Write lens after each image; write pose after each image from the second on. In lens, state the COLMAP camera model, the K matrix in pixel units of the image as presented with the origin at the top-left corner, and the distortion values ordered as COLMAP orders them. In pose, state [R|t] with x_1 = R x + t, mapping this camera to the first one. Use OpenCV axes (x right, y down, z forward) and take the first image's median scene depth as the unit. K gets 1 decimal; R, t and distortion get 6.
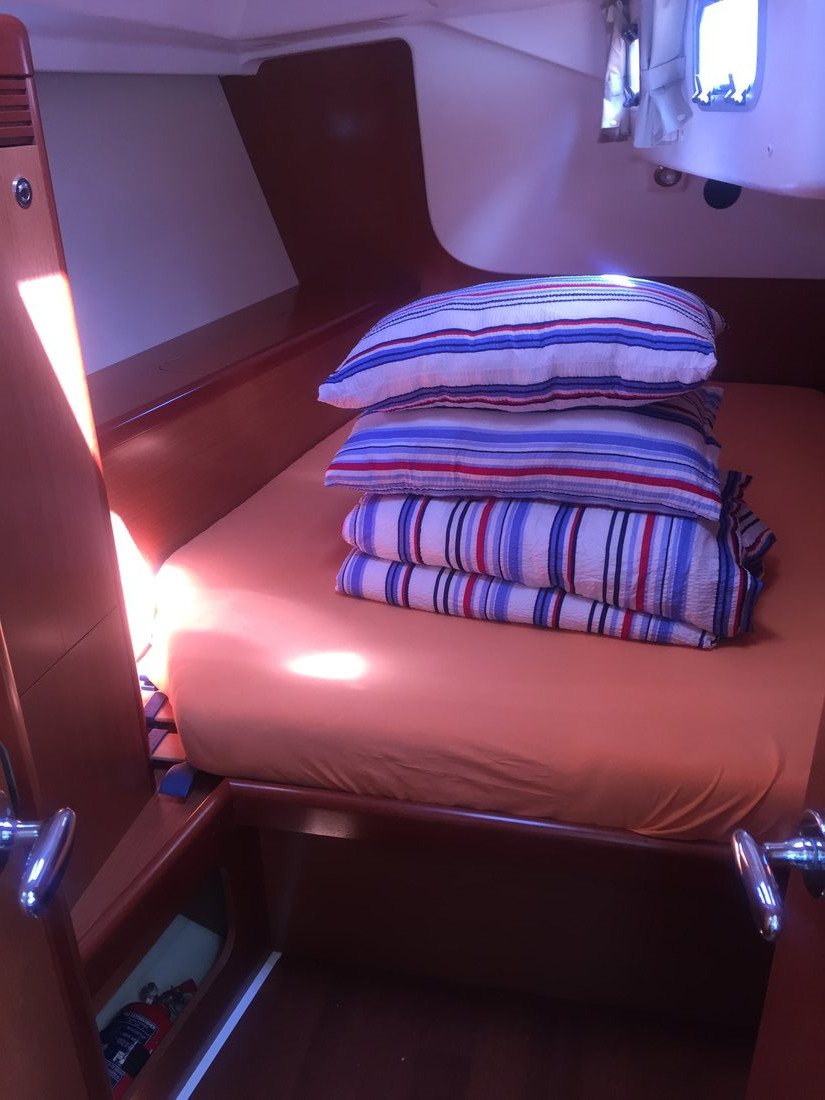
lens RADIAL K [[926.5, 0, 413.1], [0, 926.5, 553.5], [0, 0, 1]] dist [0.000146, 0.006614]
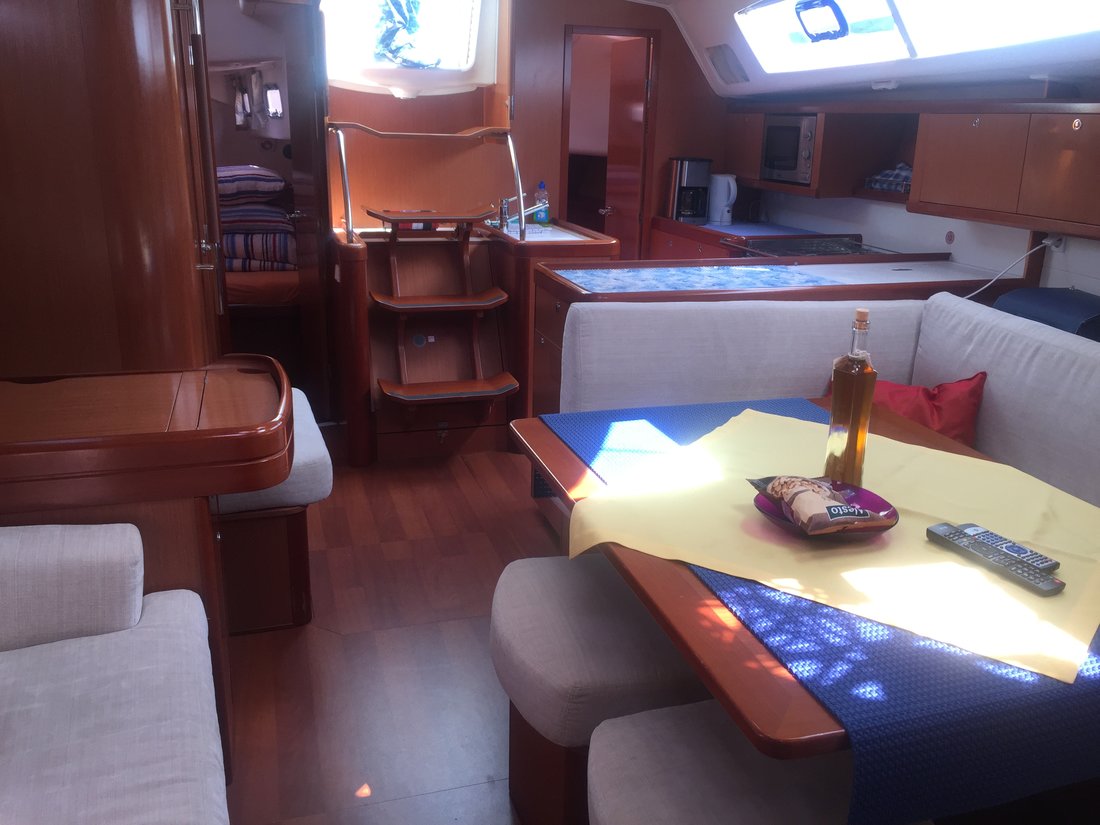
lens RADIAL K [[926.5, 0, 551.8], [0, 926.5, 410.7], [0, 0, 1]] dist [0.000146, 0.006614]
pose [[0.863578, -0.110158, 0.492034, -0.583400], [0.182350, 0.978024, -0.101082, 1.089561], [-0.470087, 0.177014, 0.864688, -2.208066]]
